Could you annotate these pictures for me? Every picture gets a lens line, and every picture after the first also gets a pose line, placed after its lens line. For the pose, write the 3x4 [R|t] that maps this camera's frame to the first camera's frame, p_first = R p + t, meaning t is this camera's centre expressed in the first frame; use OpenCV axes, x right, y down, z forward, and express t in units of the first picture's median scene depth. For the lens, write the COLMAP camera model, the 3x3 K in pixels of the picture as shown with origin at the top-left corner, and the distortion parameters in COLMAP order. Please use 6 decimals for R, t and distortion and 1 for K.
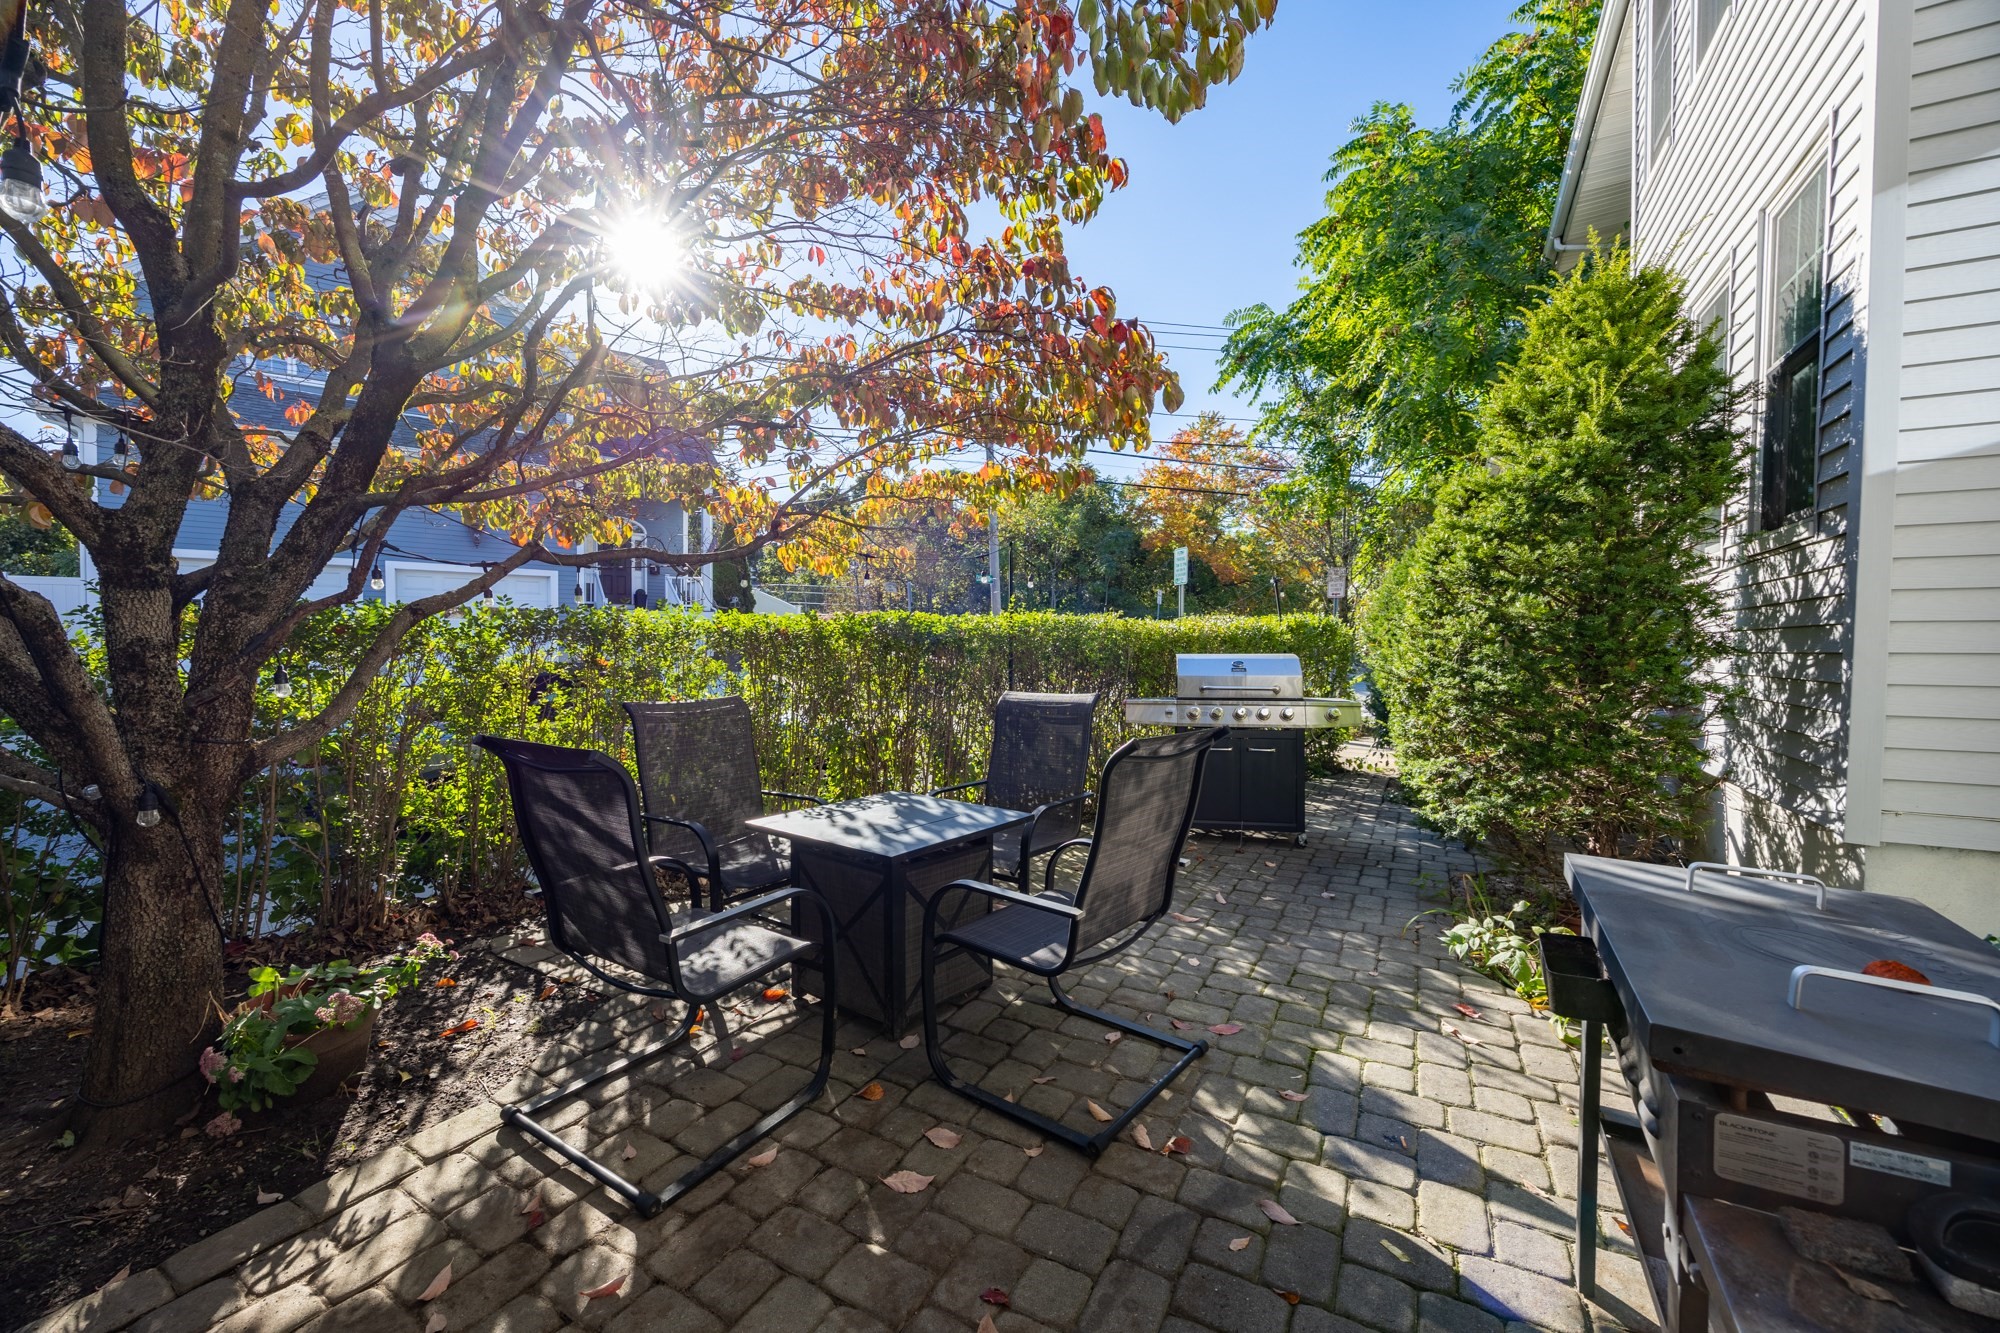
lens RADIAL K [[774.5, 0, 1001.1], [0, 774.5, 666.6], [0, 0, 1]] dist [0.000816, 0.000072]
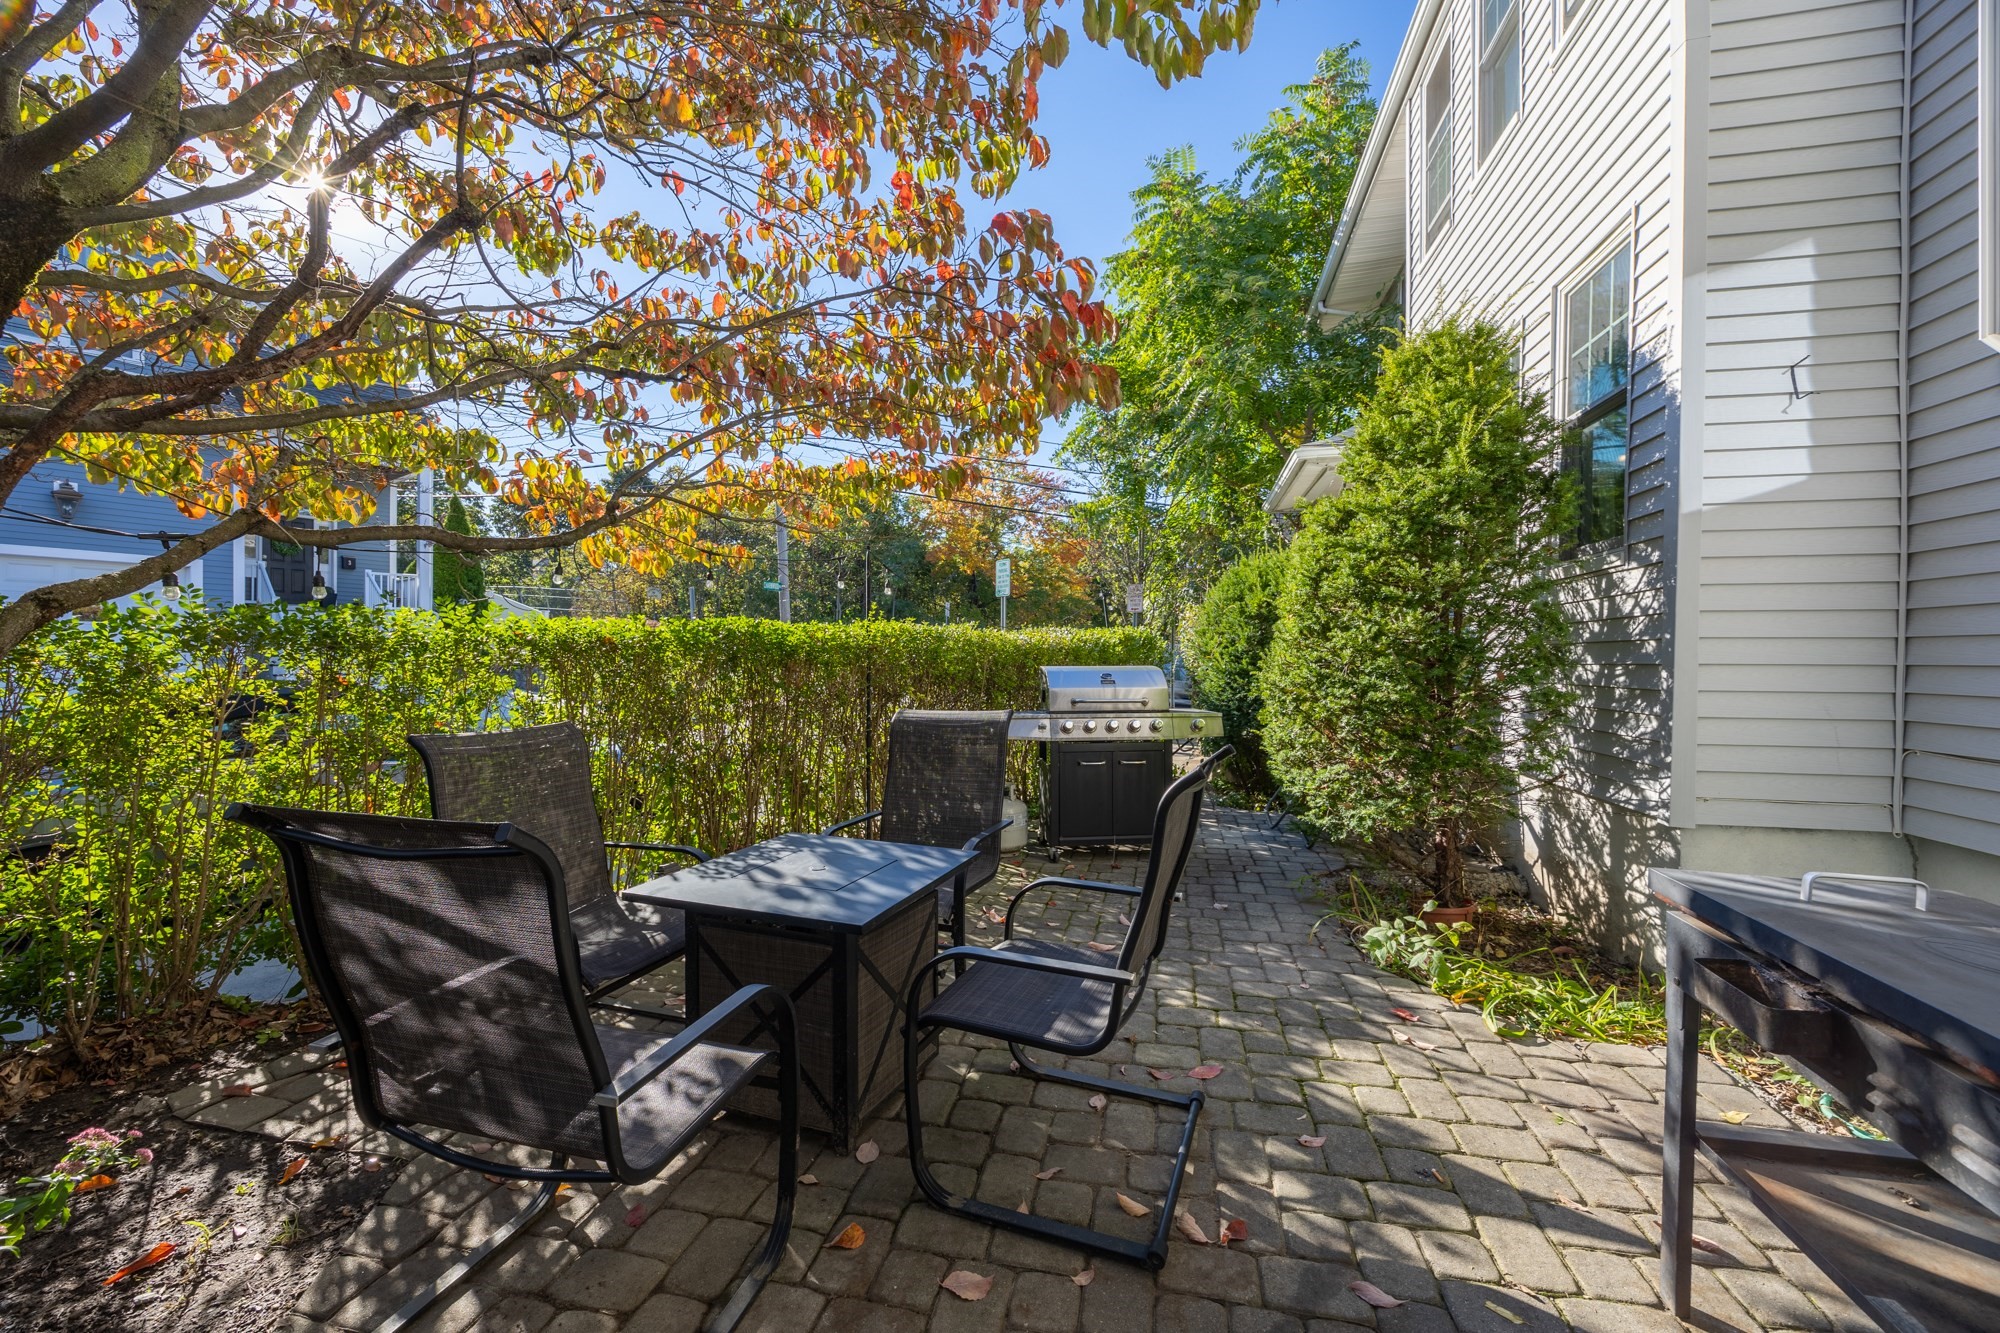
lens RADIAL K [[774.5, 0, 1005.5], [0, 774.5, 662.3], [0, 0, 1]] dist [0.000816, 0.000072]
pose [[0.955238, -0.001624, 0.295835, -0.174860], [0.007745, 0.999779, -0.019522, -0.004016], [-0.295738, 0.020939, 0.955040, 0.147046]]
